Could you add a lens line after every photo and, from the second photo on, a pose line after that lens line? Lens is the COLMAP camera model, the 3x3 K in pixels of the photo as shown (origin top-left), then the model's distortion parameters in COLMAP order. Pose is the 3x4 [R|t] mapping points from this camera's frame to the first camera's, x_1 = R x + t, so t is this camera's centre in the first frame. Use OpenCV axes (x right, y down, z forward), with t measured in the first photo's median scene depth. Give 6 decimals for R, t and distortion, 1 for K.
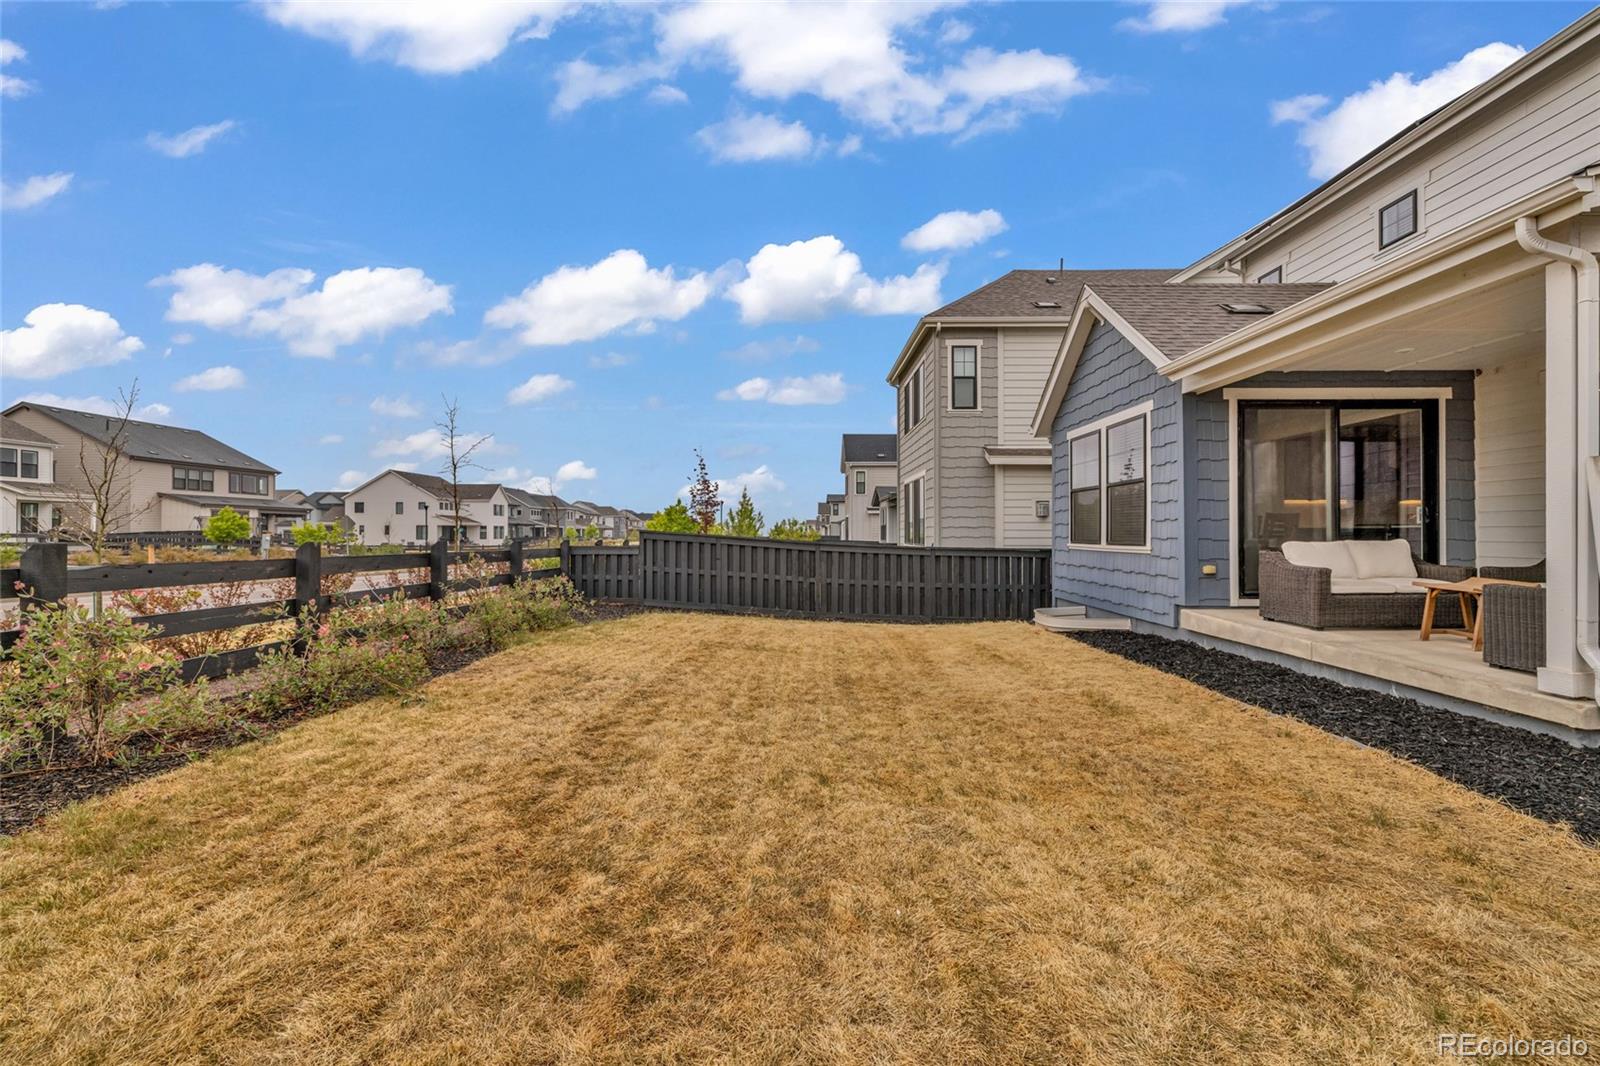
lens RADIAL K [[660.9, 0, 798.4], [0, 660.9, 530.2], [0, 0, 1]] dist [0.001055, 0.000330]
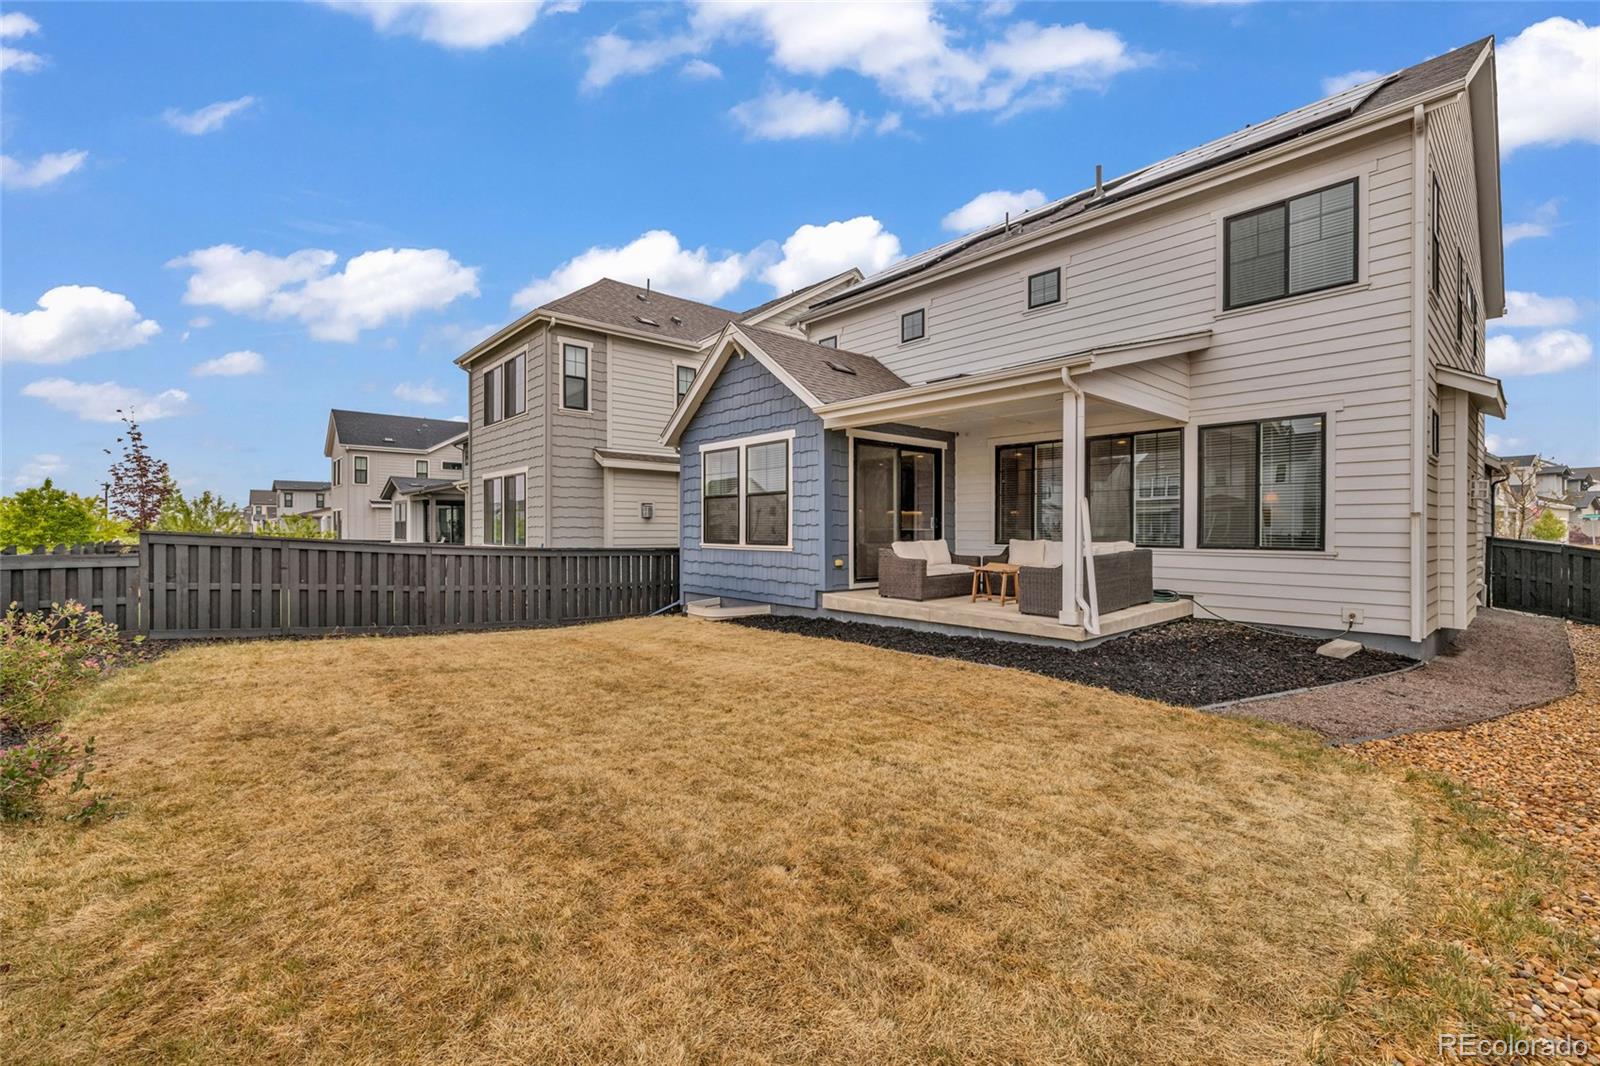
lens RADIAL K [[665.3, 0, 790.8], [0, 665.3, 534.0], [0, 0, 1]] dist [-0.000589, -0.000172]
pose [[0.747962, -0.003428, 0.663733, -0.272448], [-0.004193, 0.999942, 0.009890, -0.009008], [-0.663729, -0.010180, 0.747904, 0.047524]]
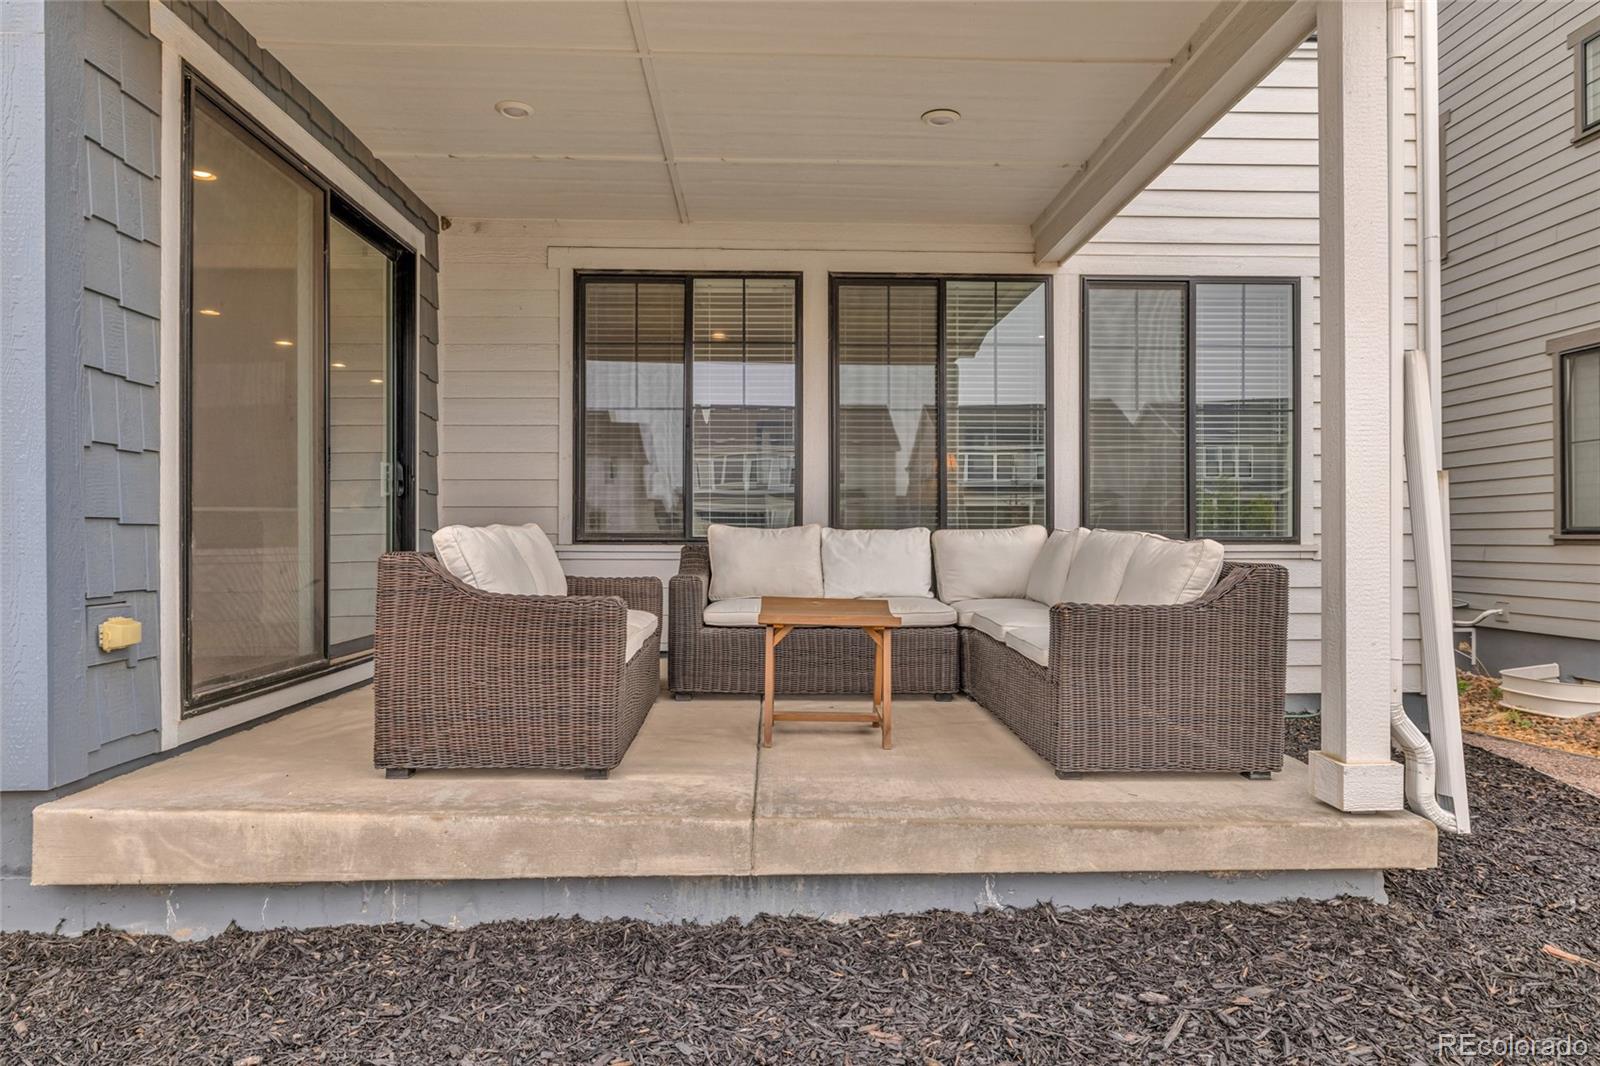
lens RADIAL K [[978.4, 0, 798.8], [0, 978.4, 535.6], [0, 0, 1]] dist [-0.003908, -0.000374]
pose [[-0.048653, 0.003924, 0.998808, 0.167334], [-0.003247, 0.999986, -0.004087, 0.016230], [-0.998810, -0.003442, -0.048639, 0.589784]]
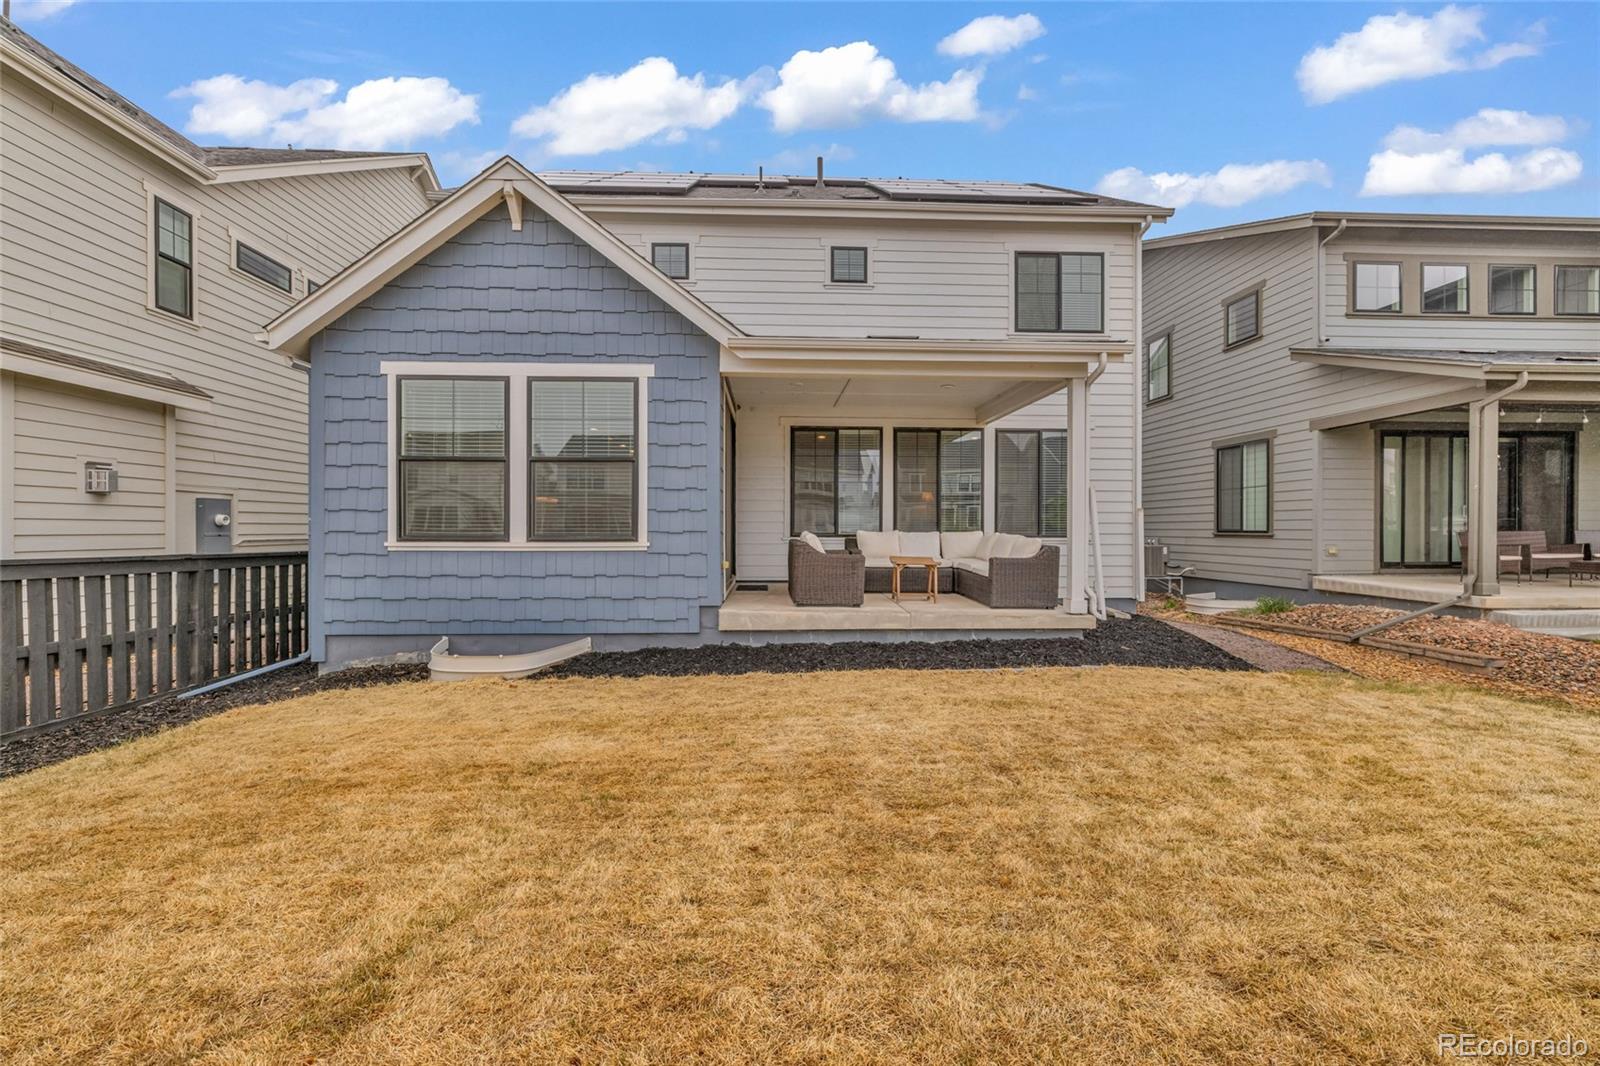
lens RADIAL K [[678.9, 0, 788.4], [0, 678.9, 532.7], [0, 0, 1]] dist [-0.001537, -0.000060]
pose [[-0.045988, -0.006634, 0.998920, -0.282314], [-0.005765, 0.999963, 0.006376, 0.005896], [-0.998925, -0.005466, -0.046024, 0.758089]]
